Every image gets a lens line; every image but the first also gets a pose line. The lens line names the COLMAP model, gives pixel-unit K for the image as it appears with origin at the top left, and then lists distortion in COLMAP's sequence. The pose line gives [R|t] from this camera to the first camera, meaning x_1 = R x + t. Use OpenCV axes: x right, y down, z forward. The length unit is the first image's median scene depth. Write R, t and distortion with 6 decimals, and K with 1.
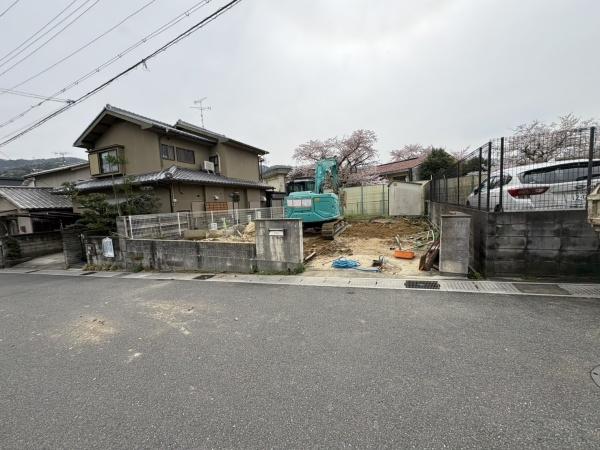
lens RADIAL K [[238.2, 0, 300.0], [0, 238.2, 225.0], [0, 0, 1]] dist [0.001138, 0.000146]
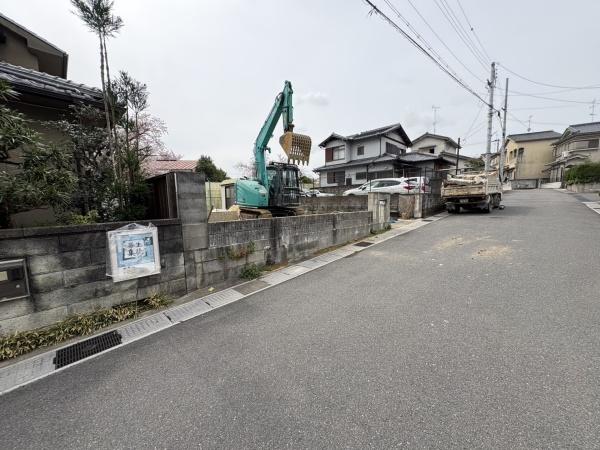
lens RADIAL K [[238.2, 0, 300.0], [0, 238.2, 225.0], [0, 0, 1]] dist [0.001138, 0.000146]
pose [[0.360057, -0.046797, 0.931756, -1.216519], [0.082071, 0.996458, 0.018332, 0.078147], [-0.929313, 0.069869, 0.362623, 0.729656]]
